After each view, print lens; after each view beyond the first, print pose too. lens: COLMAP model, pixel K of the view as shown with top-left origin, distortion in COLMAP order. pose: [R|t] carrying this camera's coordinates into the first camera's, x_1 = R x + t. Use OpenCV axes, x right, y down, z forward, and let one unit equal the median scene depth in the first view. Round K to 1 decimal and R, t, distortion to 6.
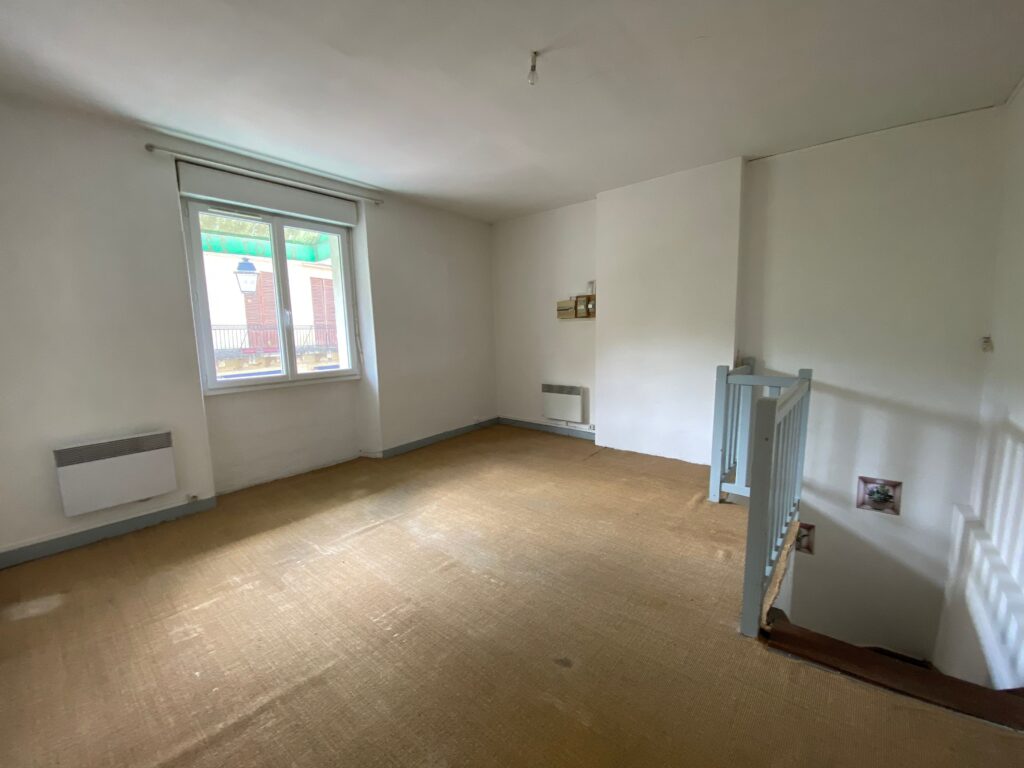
lens RADIAL K [[415.2, 0, 511.1], [0, 415.2, 384.0], [0, 0, 1]] dist [0.034818, -0.032581]
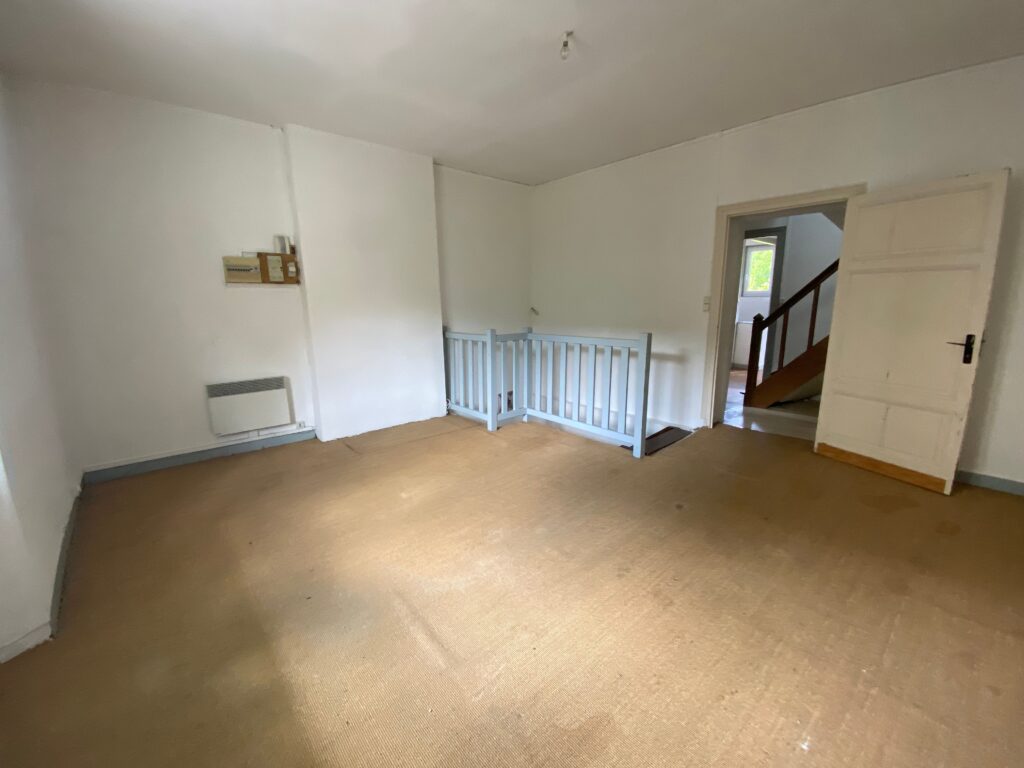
lens RADIAL K [[415.2, 0, 511.1], [0, 415.2, 384.0], [0, 0, 1]] dist [0.034818, -0.032581]
pose [[0.145466, -0.172719, 0.974170, -0.641979], [0.132772, 0.979145, 0.153775, -0.052328], [-0.980414, 0.106974, 0.165365, 0.588353]]
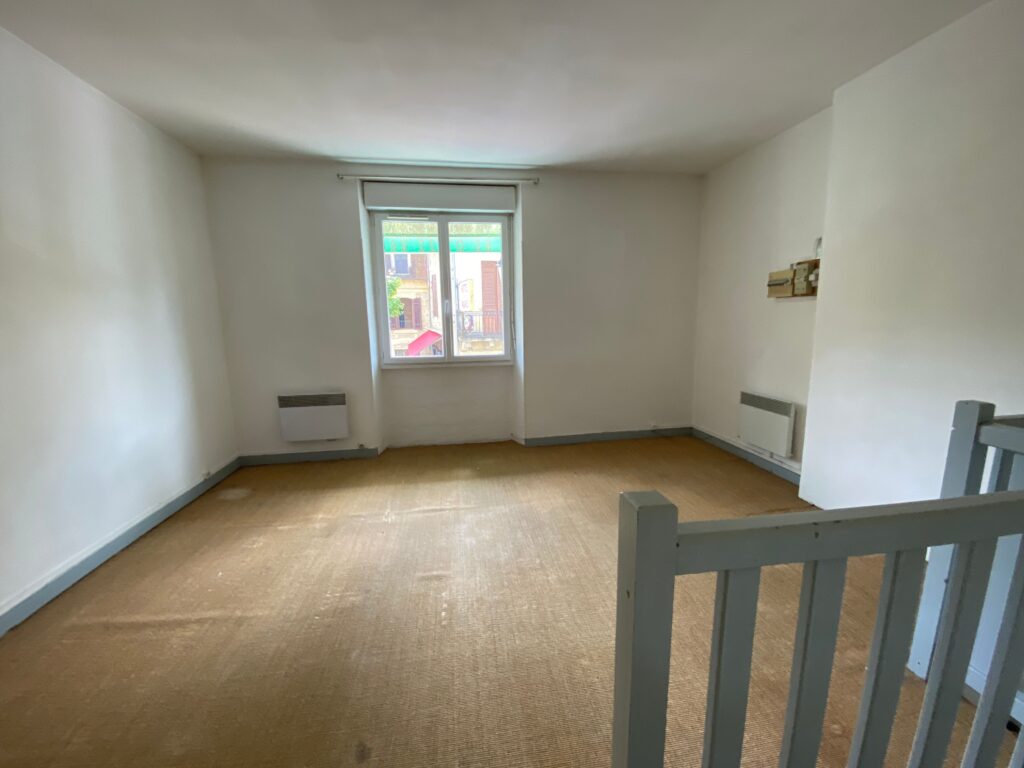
lens RADIAL K [[415.2, 0, 511.1], [0, 415.2, 384.0], [0, 0, 1]] dist [0.034818, -0.032581]
pose [[0.740344, 0.109399, -0.663266, 0.343909], [-0.084687, 0.993986, 0.069419, -0.039355], [0.666872, 0.004776, 0.745157, 0.273675]]
